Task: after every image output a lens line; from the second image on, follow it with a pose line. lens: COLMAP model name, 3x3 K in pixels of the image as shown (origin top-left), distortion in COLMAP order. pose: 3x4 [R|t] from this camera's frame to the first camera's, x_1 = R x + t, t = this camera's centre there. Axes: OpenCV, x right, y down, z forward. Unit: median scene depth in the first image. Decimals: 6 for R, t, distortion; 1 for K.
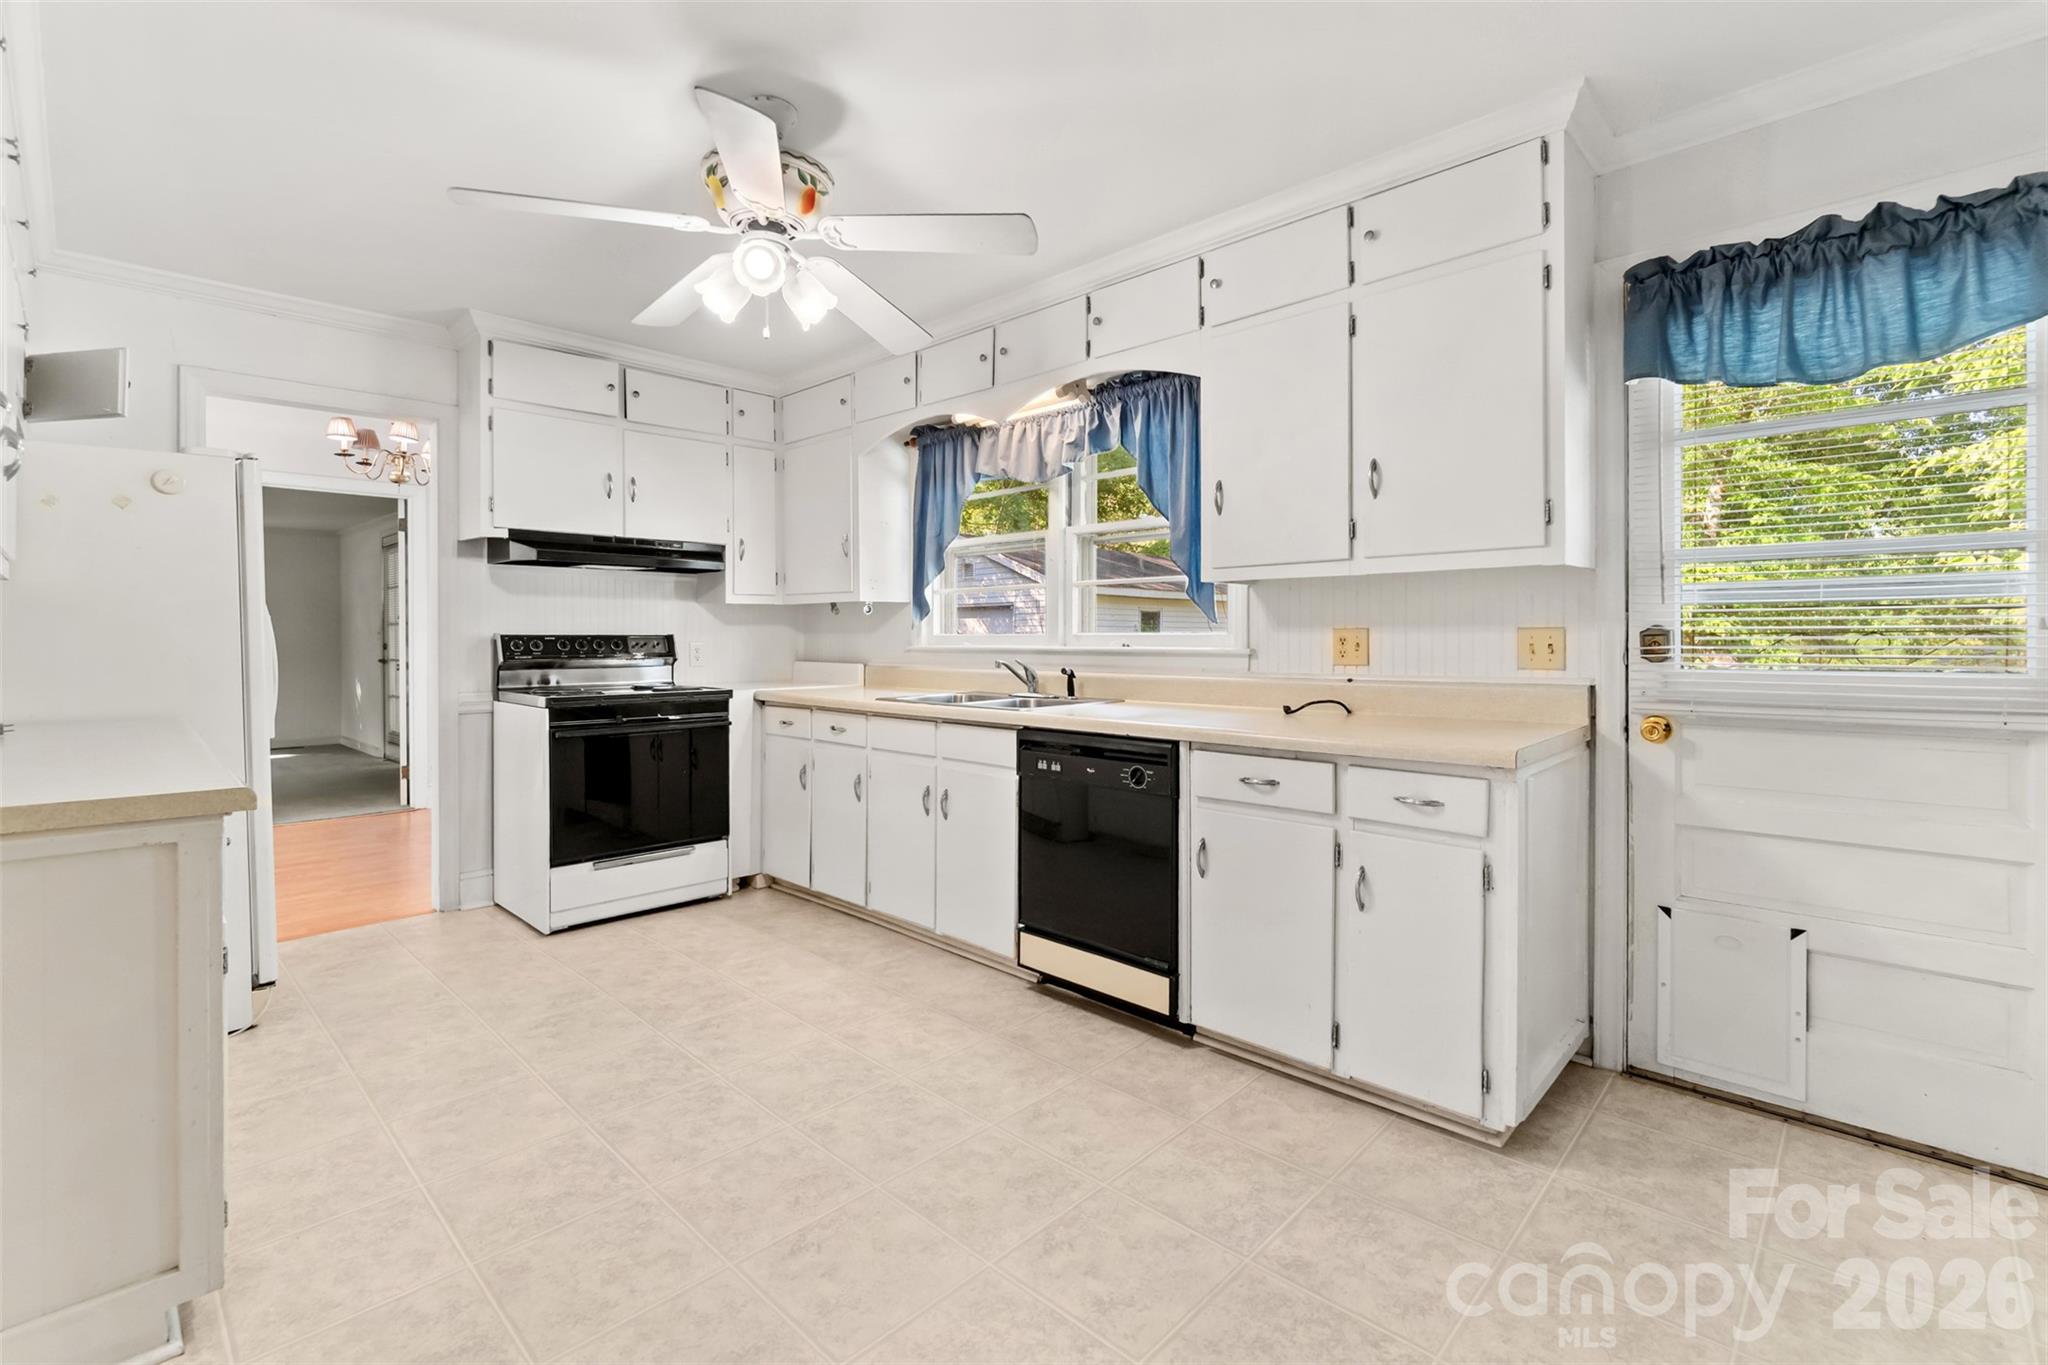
lens RADIAL K [[903.1, 0, 1035.4], [0, 903.1, 637.7], [0, 0, 1]] dist [-0.006840, 0.000486]
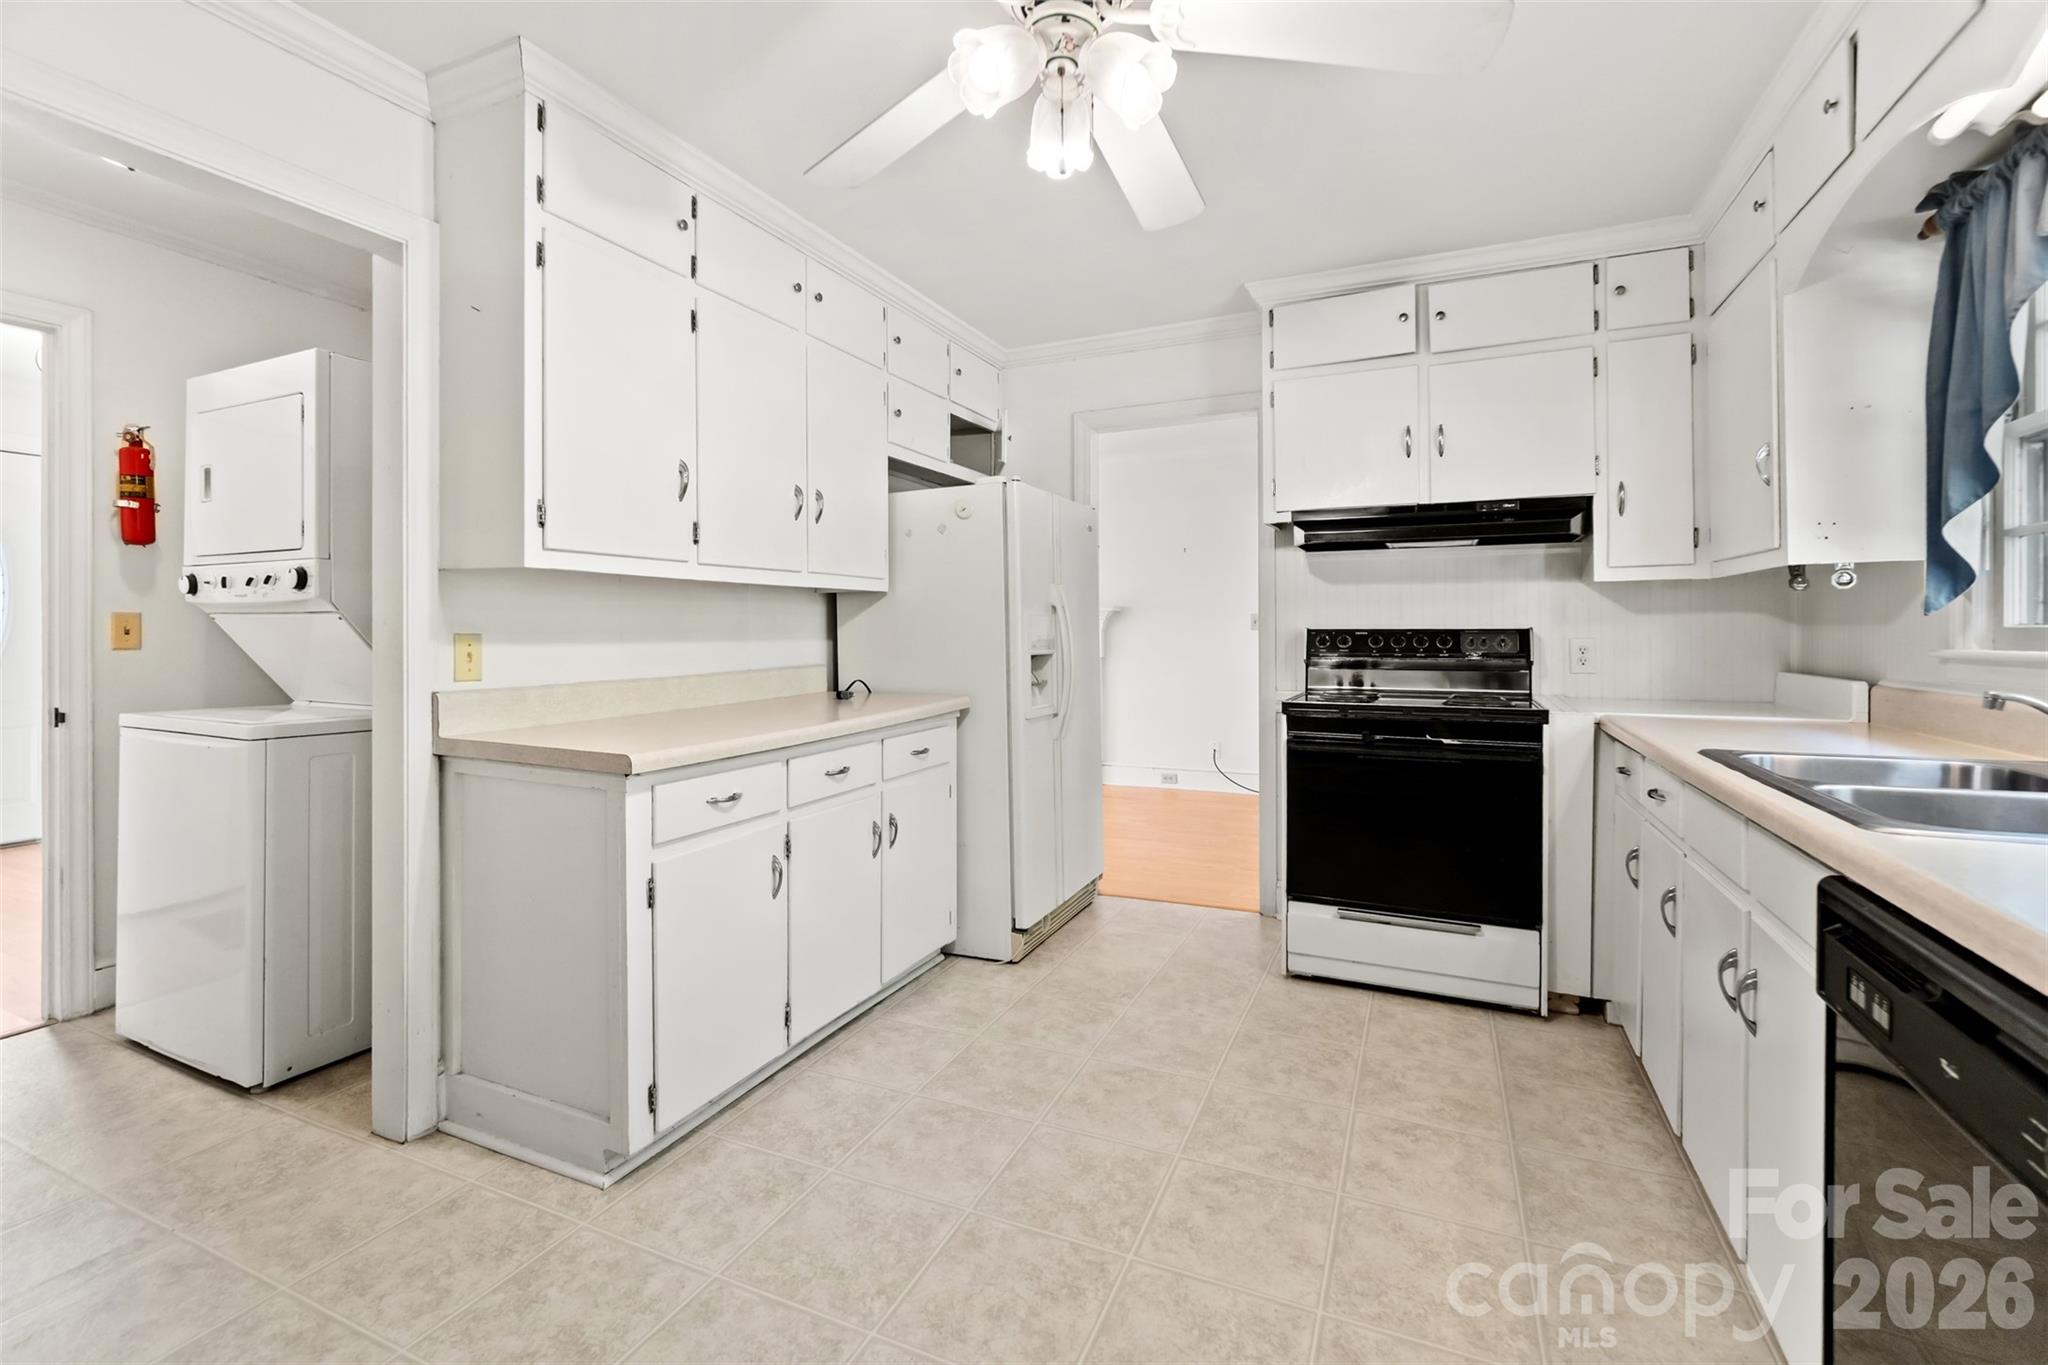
lens RADIAL K [[903.1, 0, 1029.6], [0, 903.1, 635.9], [0, 0, 1]] dist [-0.006840, 0.000486]
pose [[0.330046, 0.004531, -0.943954, 0.175393], [-0.001047, 0.999990, 0.004434, -0.000334], [0.943964, -0.000475, 0.330047, 0.436765]]
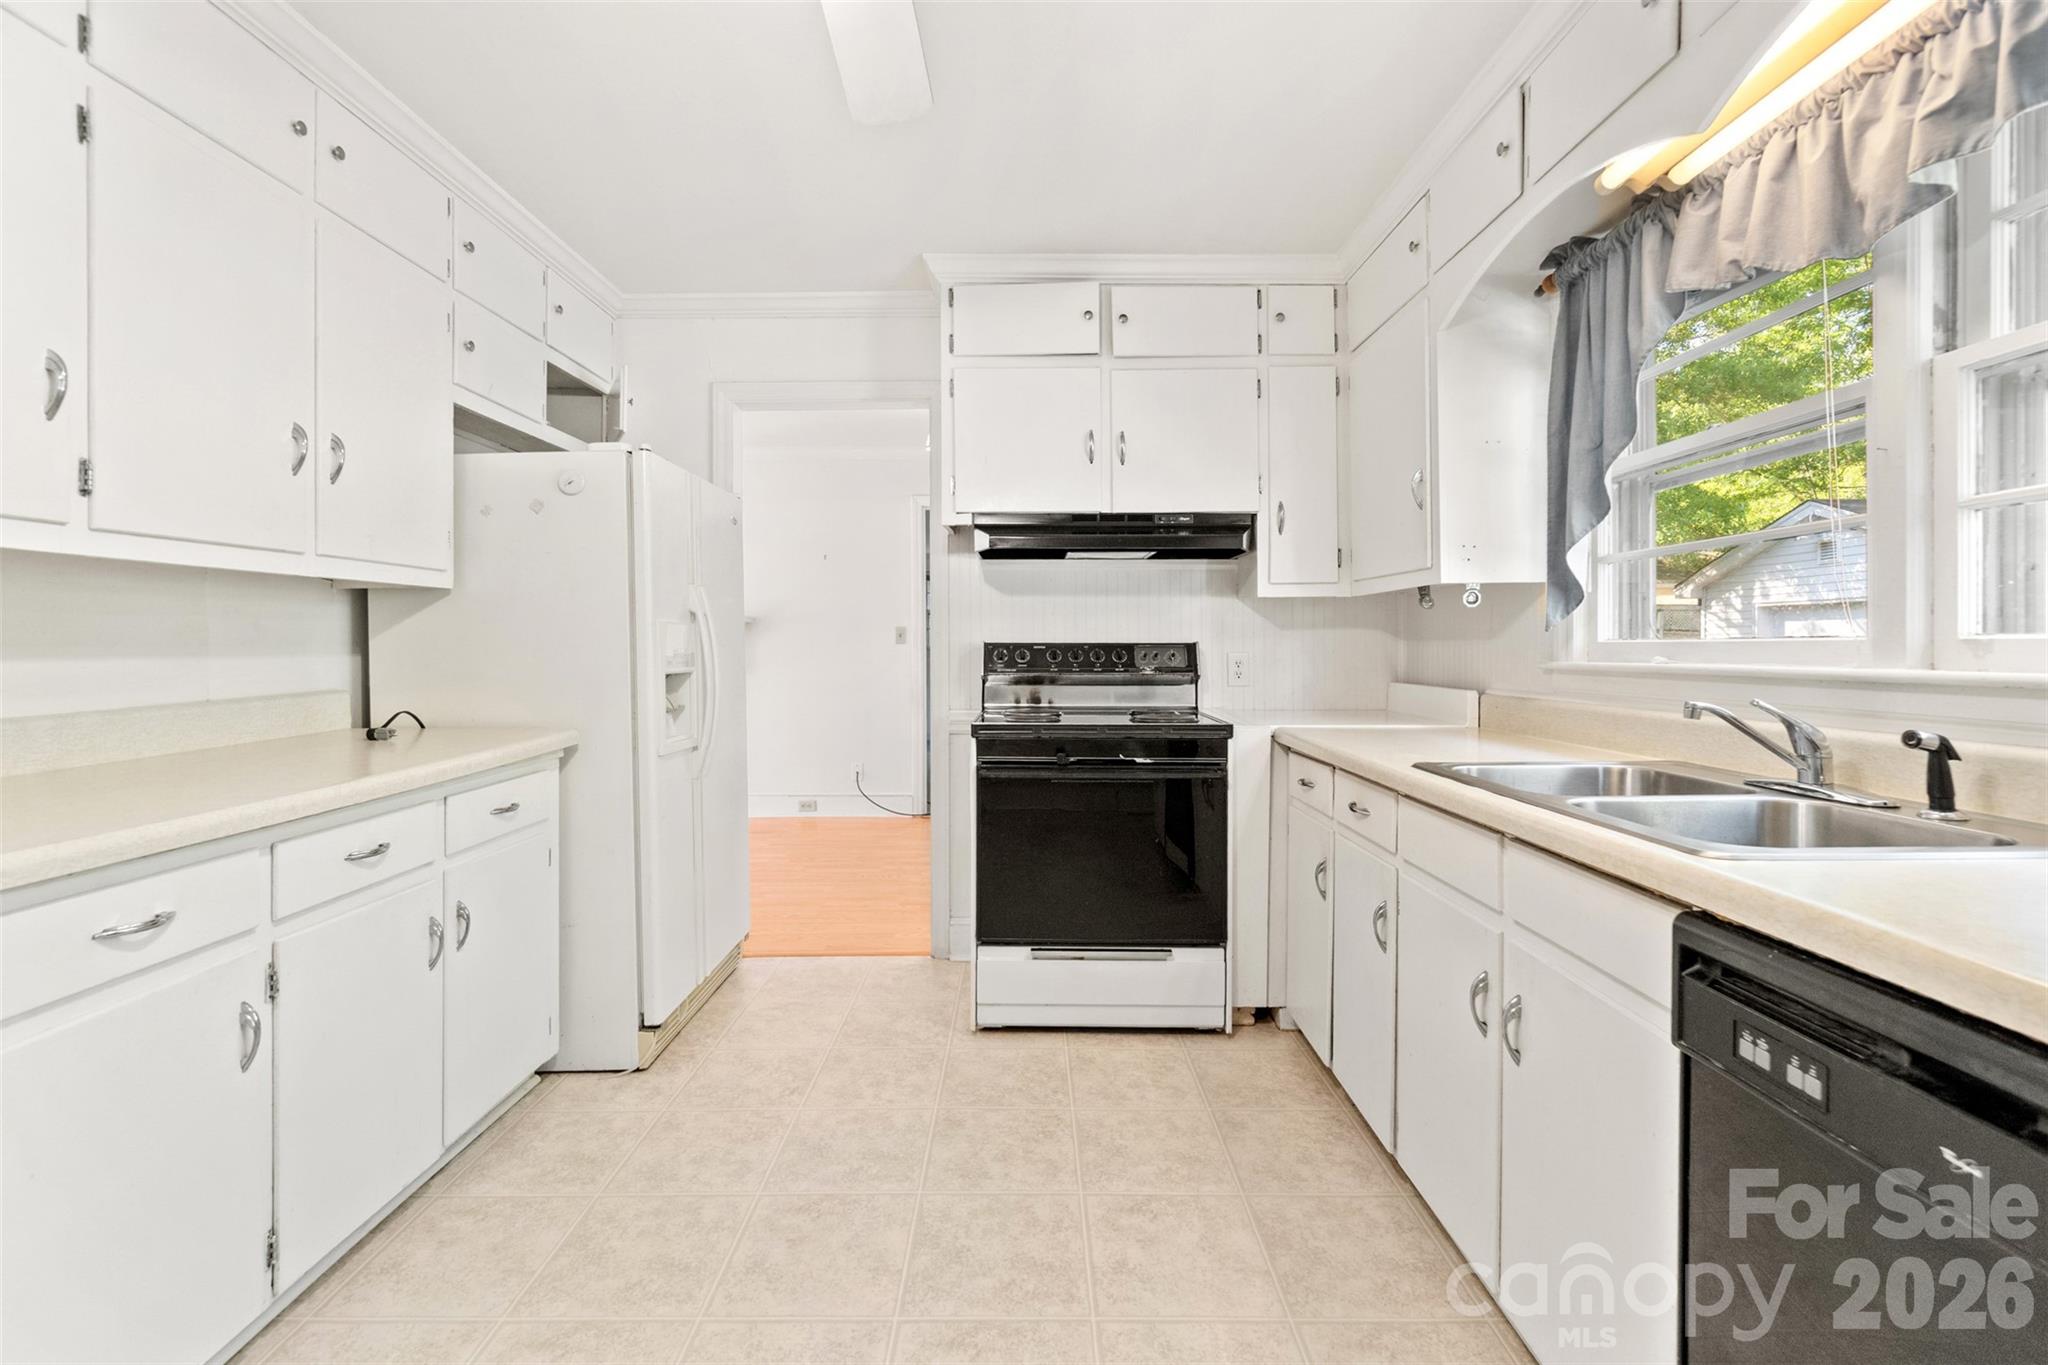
lens RADIAL K [[903.1, 0, 1027.1], [0, 903.1, 647.0], [0, 0, 1]] dist [-0.006840, 0.000486]
pose [[0.685534, 0.001466, -0.728039, 0.046392], [-0.002966, 0.999995, -0.000779, 0.001250], [0.728034, 0.002693, 0.685535, 0.455095]]
